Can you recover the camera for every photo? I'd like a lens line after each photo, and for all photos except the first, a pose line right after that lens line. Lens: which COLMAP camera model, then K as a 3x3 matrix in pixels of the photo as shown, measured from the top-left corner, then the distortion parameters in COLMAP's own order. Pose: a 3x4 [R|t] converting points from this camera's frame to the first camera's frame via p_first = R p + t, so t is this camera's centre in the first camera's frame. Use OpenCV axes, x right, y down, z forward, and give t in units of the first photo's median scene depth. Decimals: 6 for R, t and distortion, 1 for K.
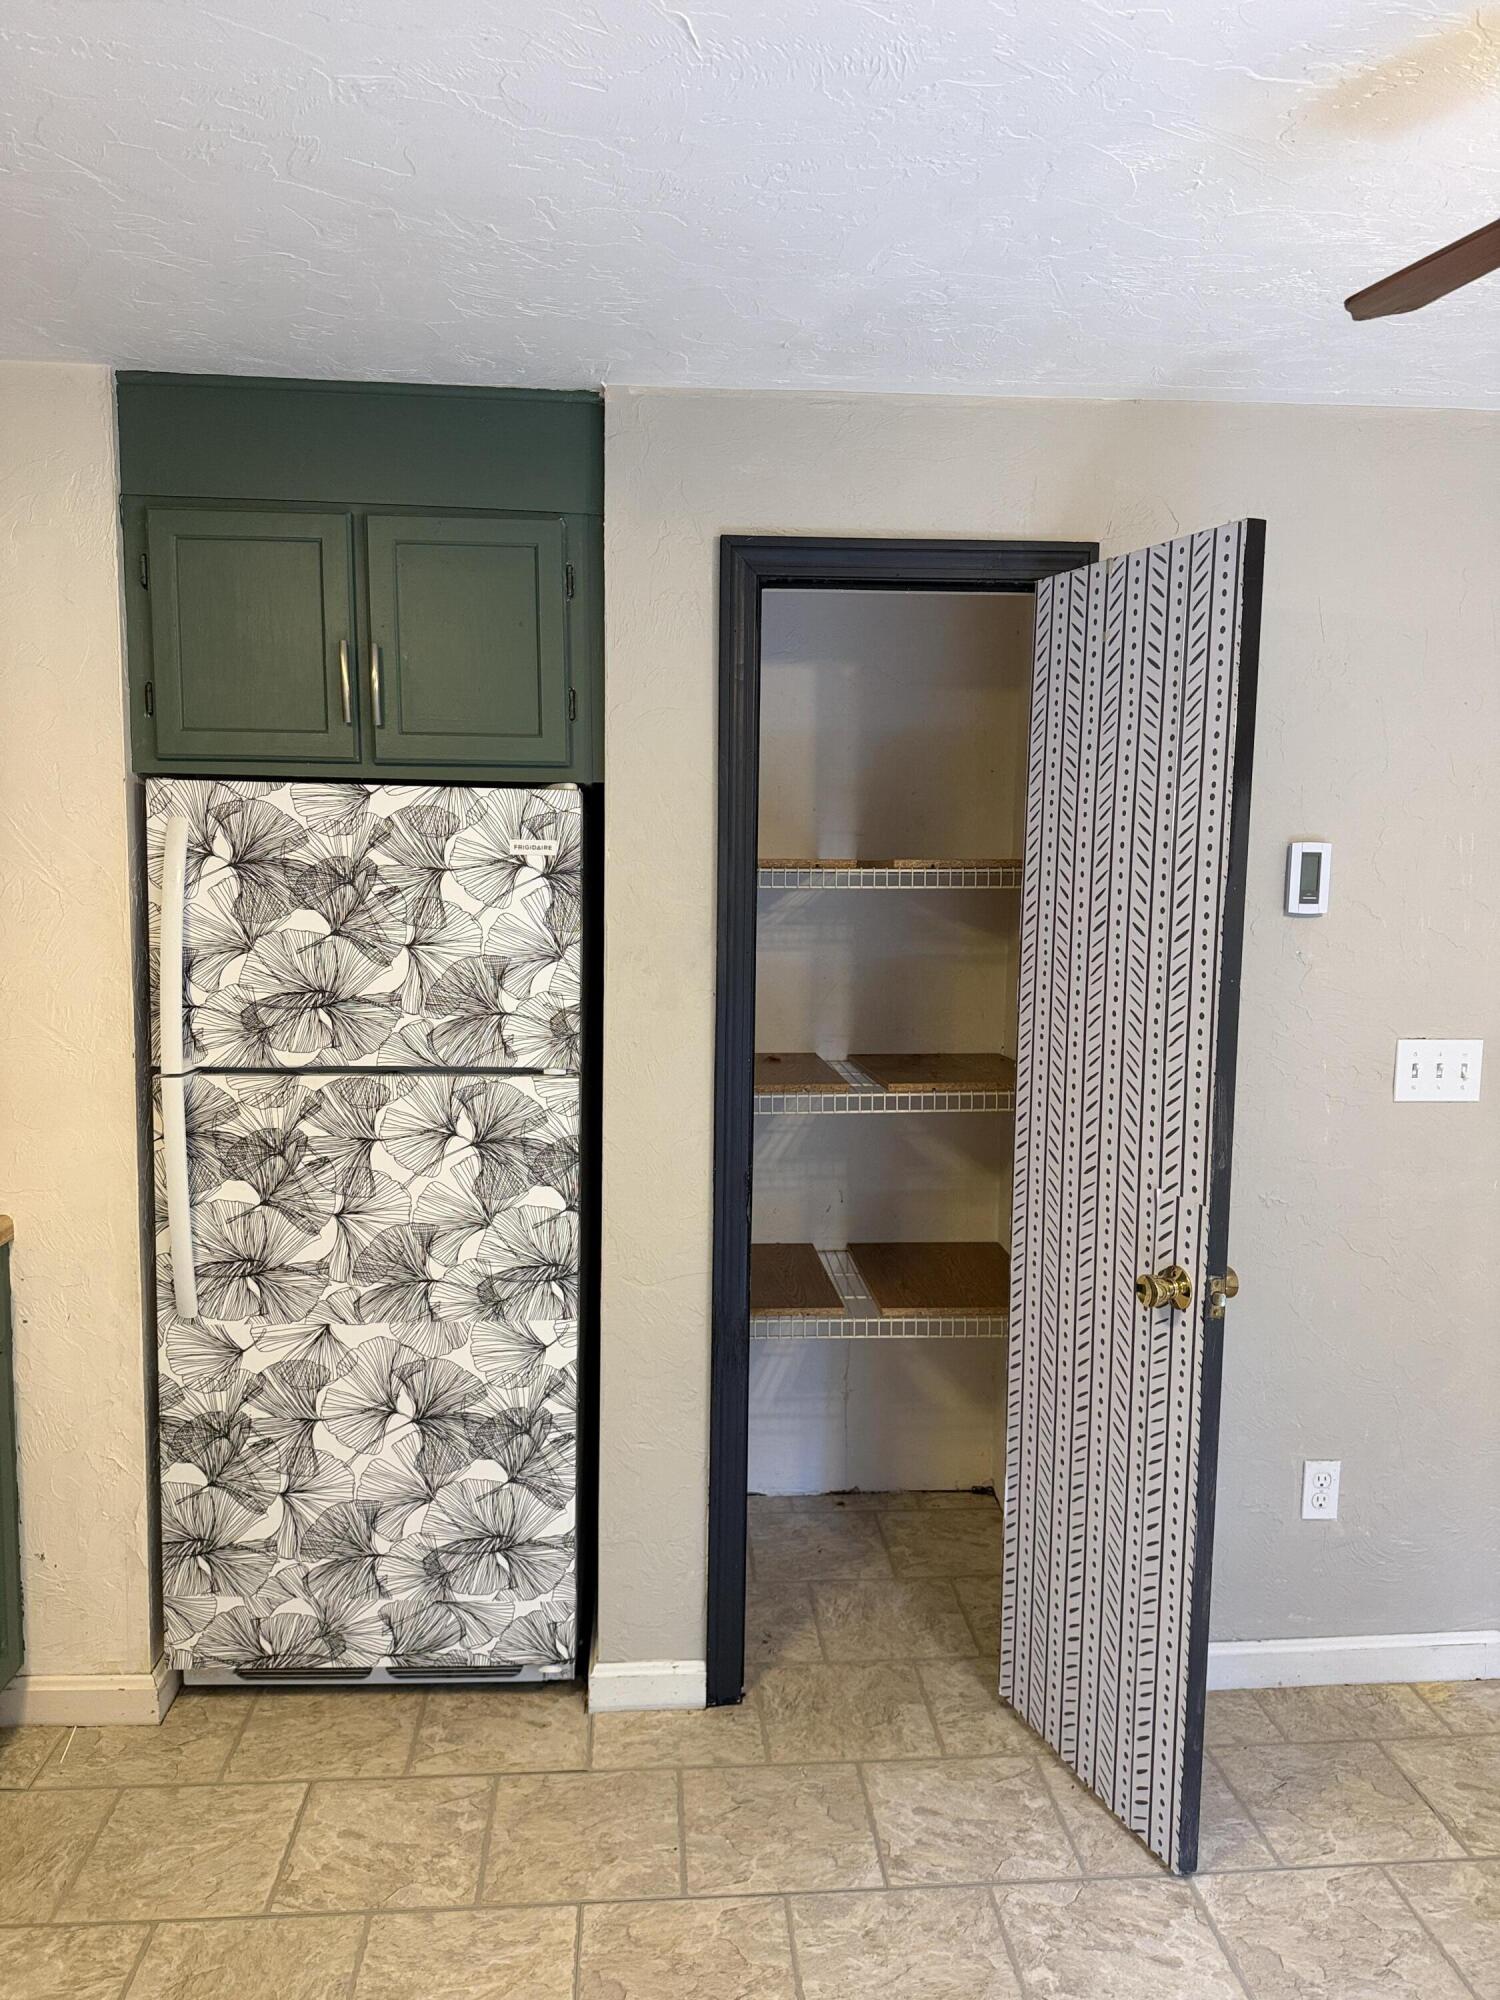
lens RADIAL K [[1407.2, 0, 750.0], [0, 1407.2, 1000.0], [0, 0, 1]] dist [-0.013689, -0.001189]
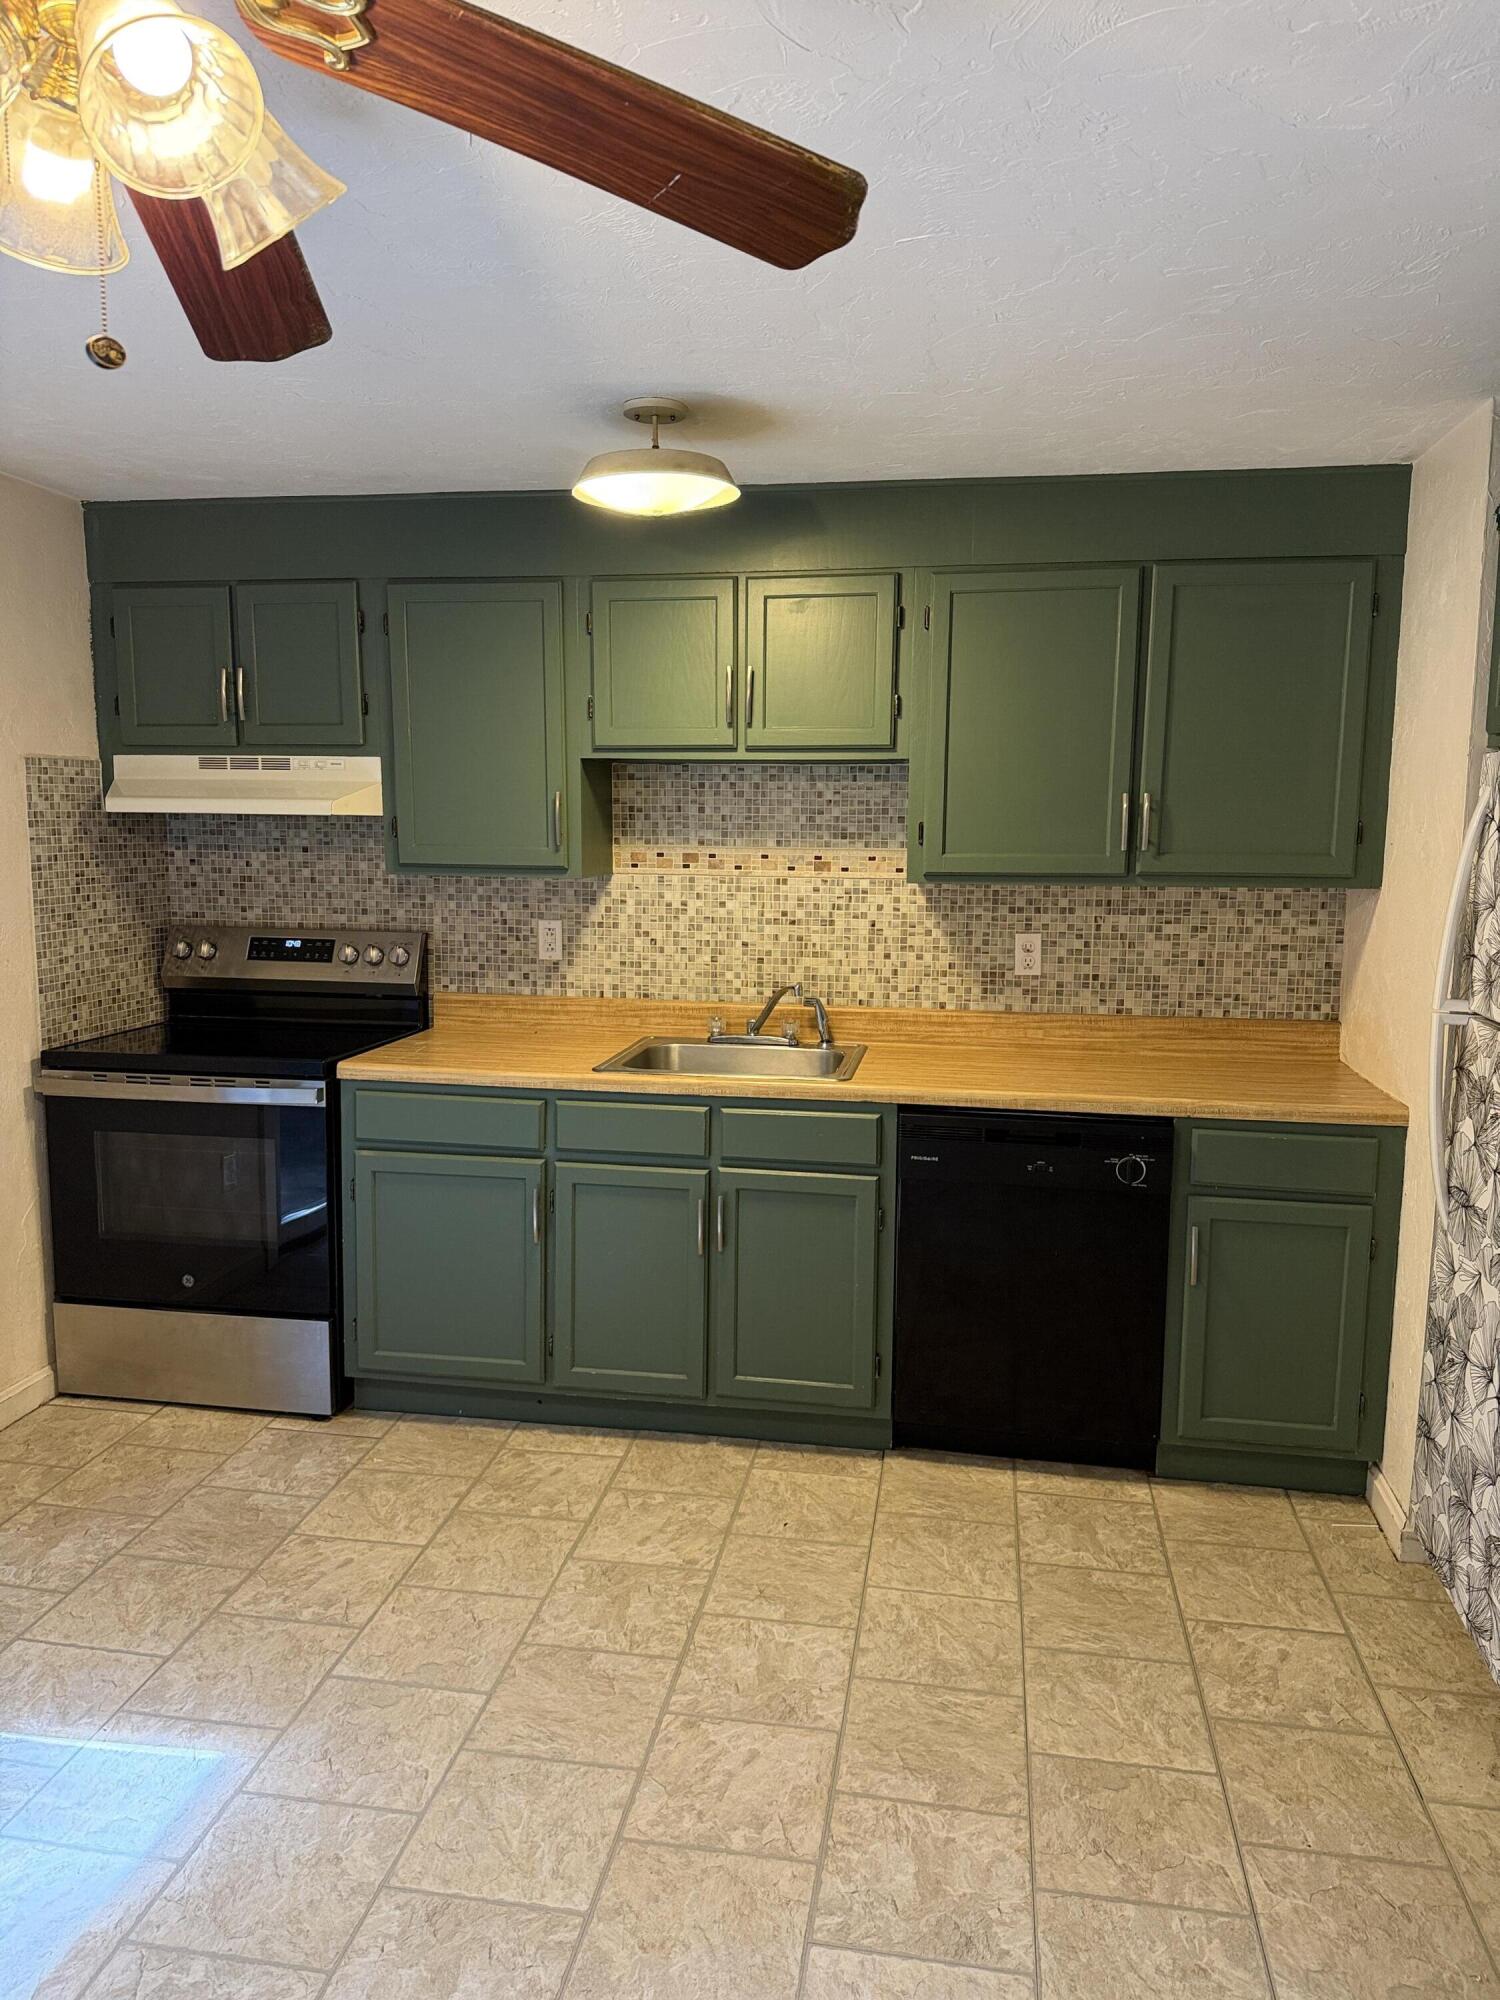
lens RADIAL K [[1407.2, 0, 750.0], [0, 1407.2, 1000.0], [0, 0, 1]] dist [-0.013689, -0.001189]
pose [[-0.233201, 0.117945, -0.965249, 0.831144], [-0.114933, 0.982317, 0.147798, -0.061576], [0.965613, 0.145406, -0.215522, 0.692452]]
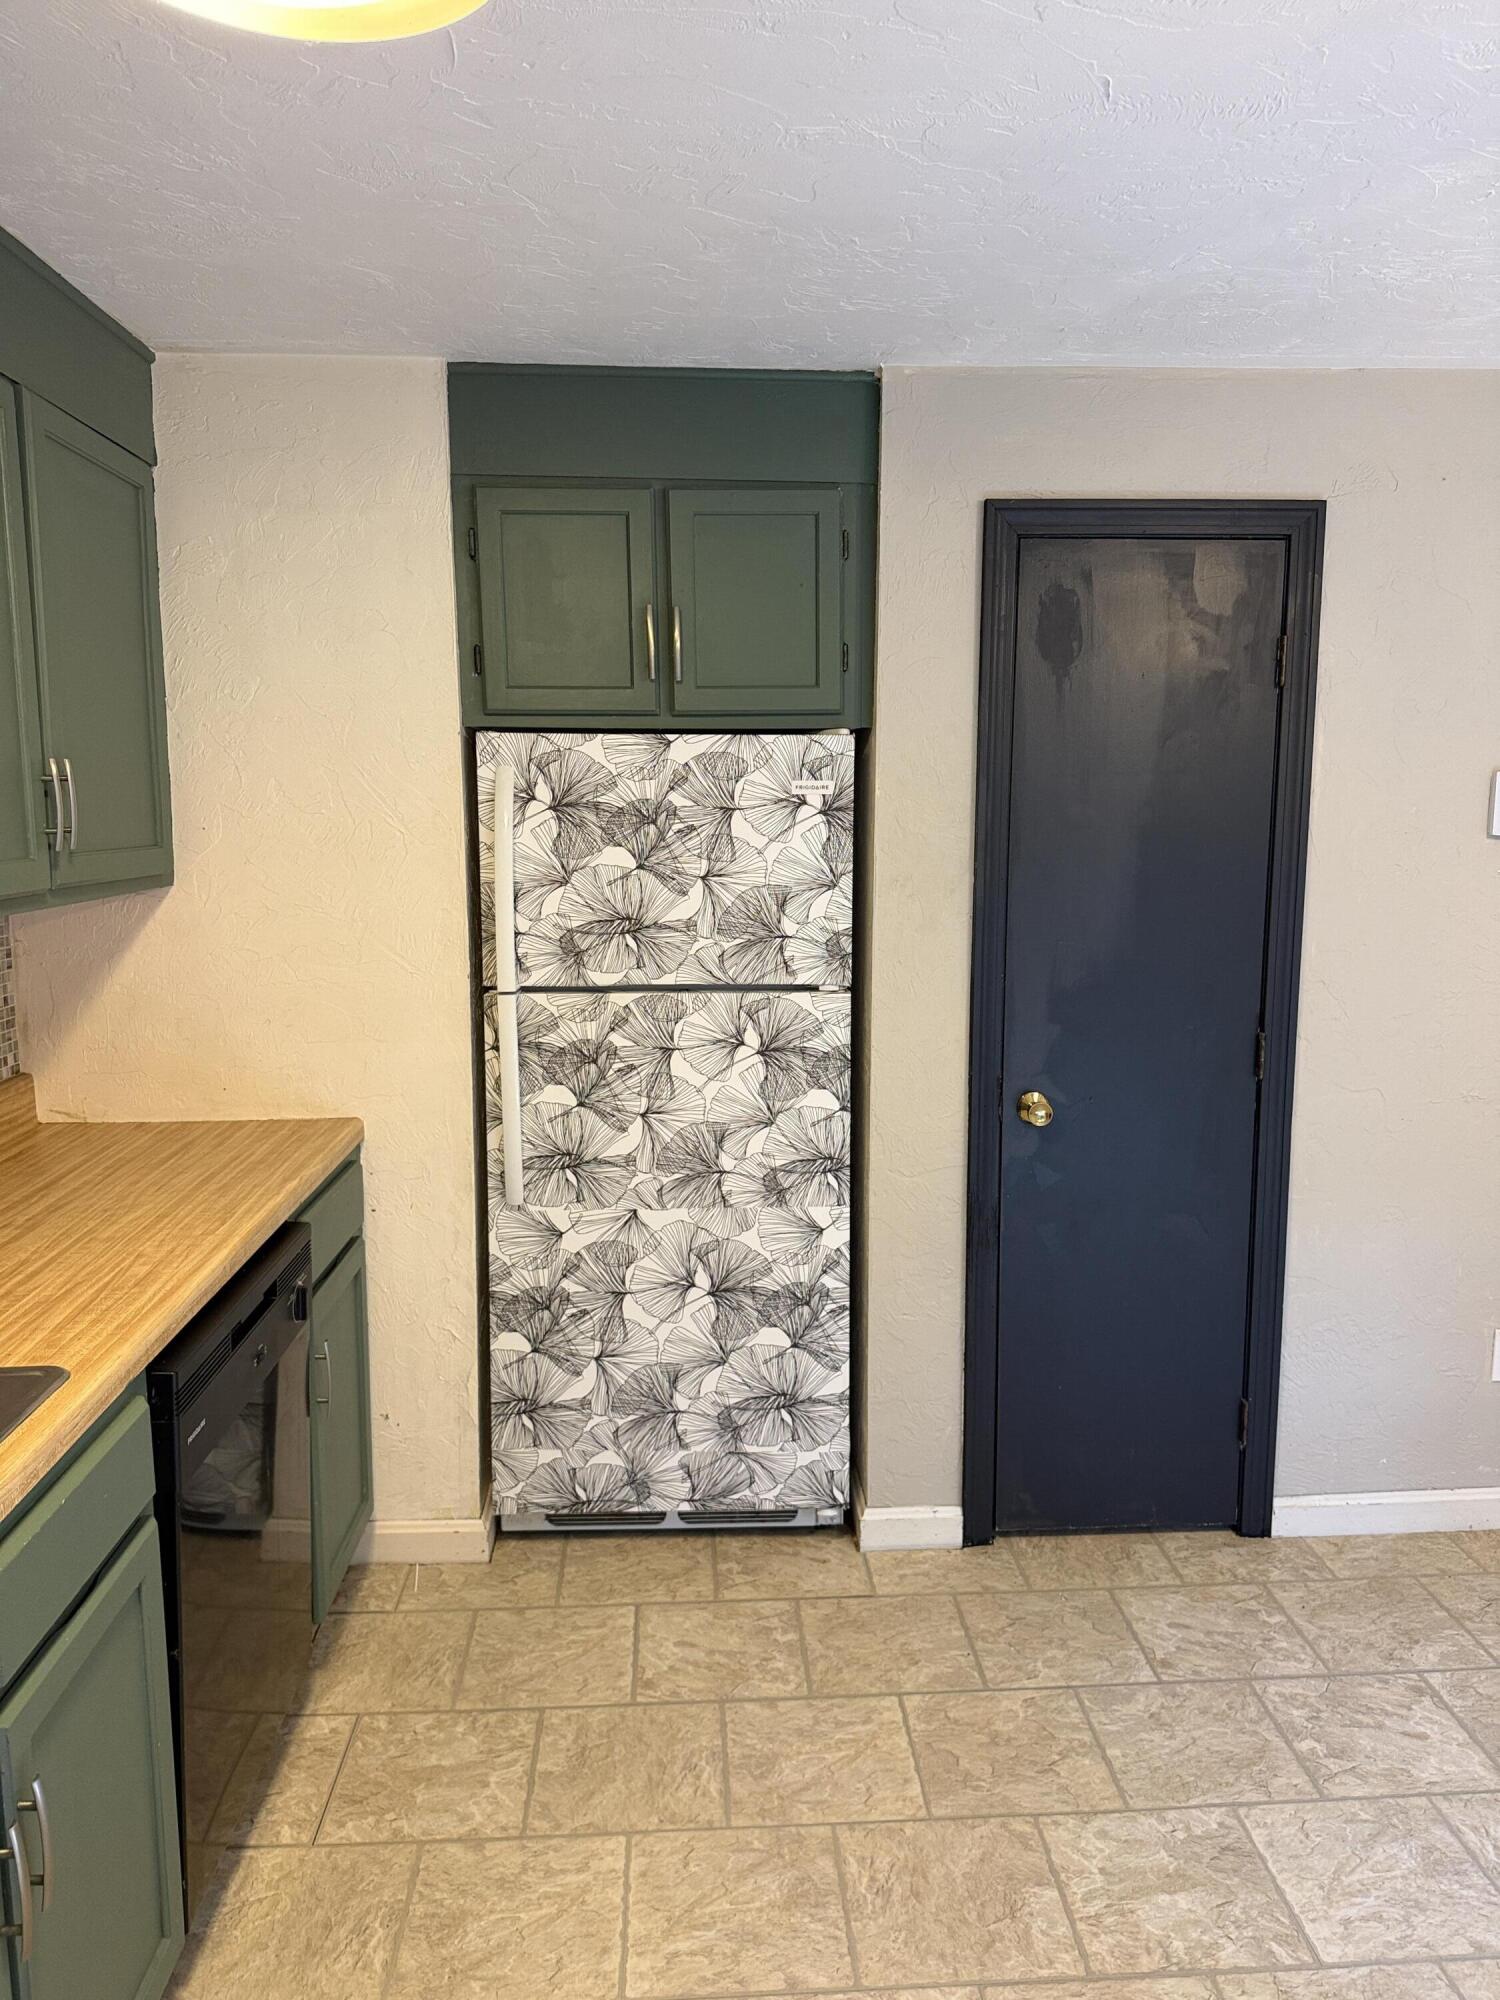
lens RADIAL K [[1407.2, 0, 750.0], [0, 1407.2, 1000.0], [0, 0, 1]] dist [-0.013689, -0.001189]
pose [[0.999502, -0.013094, -0.028726, -0.178559], [0.014234, 0.999105, 0.039843, 0.015767], [0.028179, -0.040232, 0.998793, -0.131108]]
